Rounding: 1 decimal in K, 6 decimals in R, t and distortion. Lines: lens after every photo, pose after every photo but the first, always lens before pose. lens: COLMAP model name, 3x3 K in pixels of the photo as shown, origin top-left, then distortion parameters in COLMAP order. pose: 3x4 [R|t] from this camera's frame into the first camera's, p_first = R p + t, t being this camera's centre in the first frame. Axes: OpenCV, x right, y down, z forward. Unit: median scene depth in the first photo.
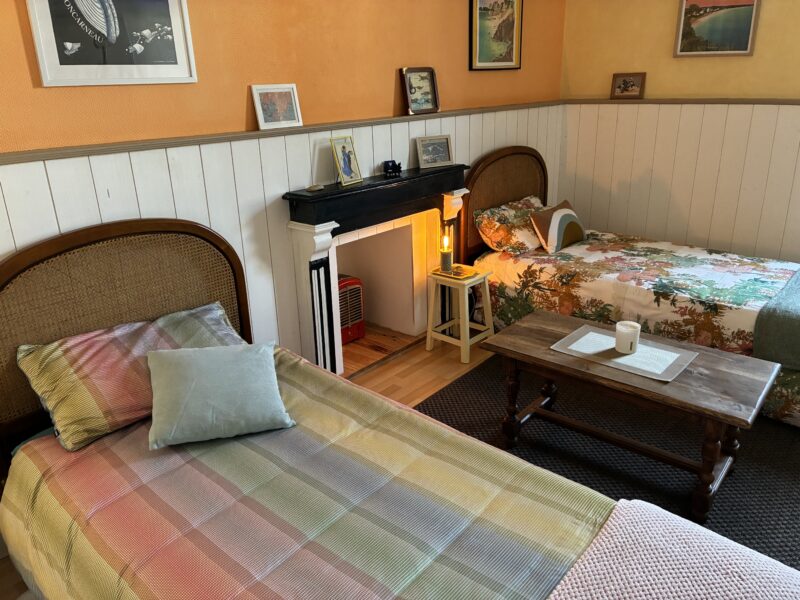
lens RADIAL K [[610.5, 0, 401.7], [0, 610.5, 292.7], [0, 0, 1]] dist [0.066258, -0.080193]
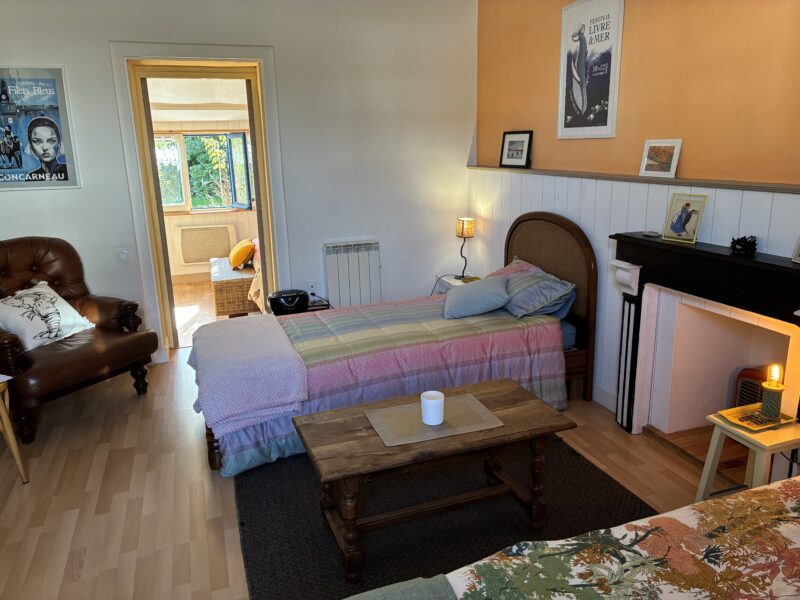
lens RADIAL K [[610.5, 0, 401.7], [0, 610.5, 292.7], [0, 0, 1]] dist [0.066258, -0.080193]
pose [[-0.490186, 0.255465, -0.833340, 0.891173], [-0.244238, 0.877523, 0.412675, -0.373082], [0.836699, 0.405820, -0.367755, 0.950722]]
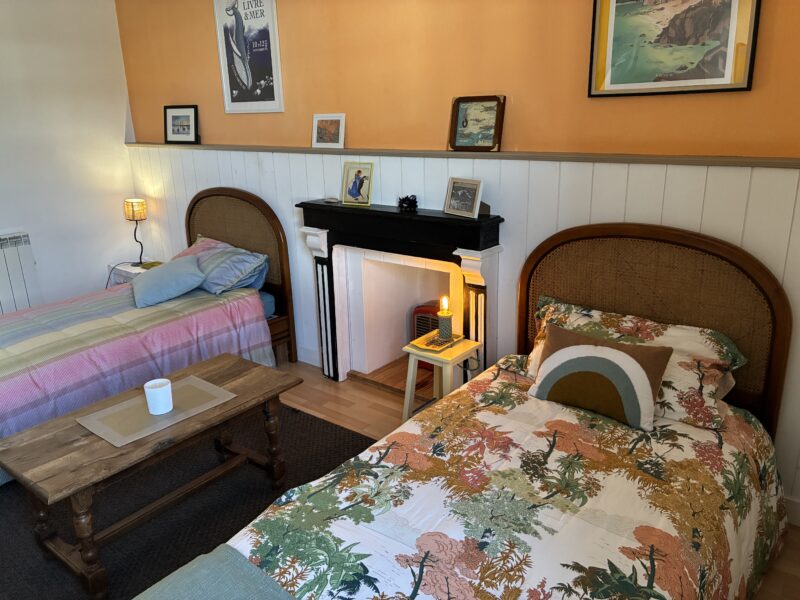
lens RADIAL K [[610.5, 0, 401.7], [0, 610.5, 292.7], [0, 0, 1]] dist [0.066258, -0.080193]
pose [[0.041793, 0.317959, -0.947183, 0.934349], [-0.302259, 0.907613, 0.291339, -0.351631], [0.952309, 0.274119, 0.134038, 0.902814]]
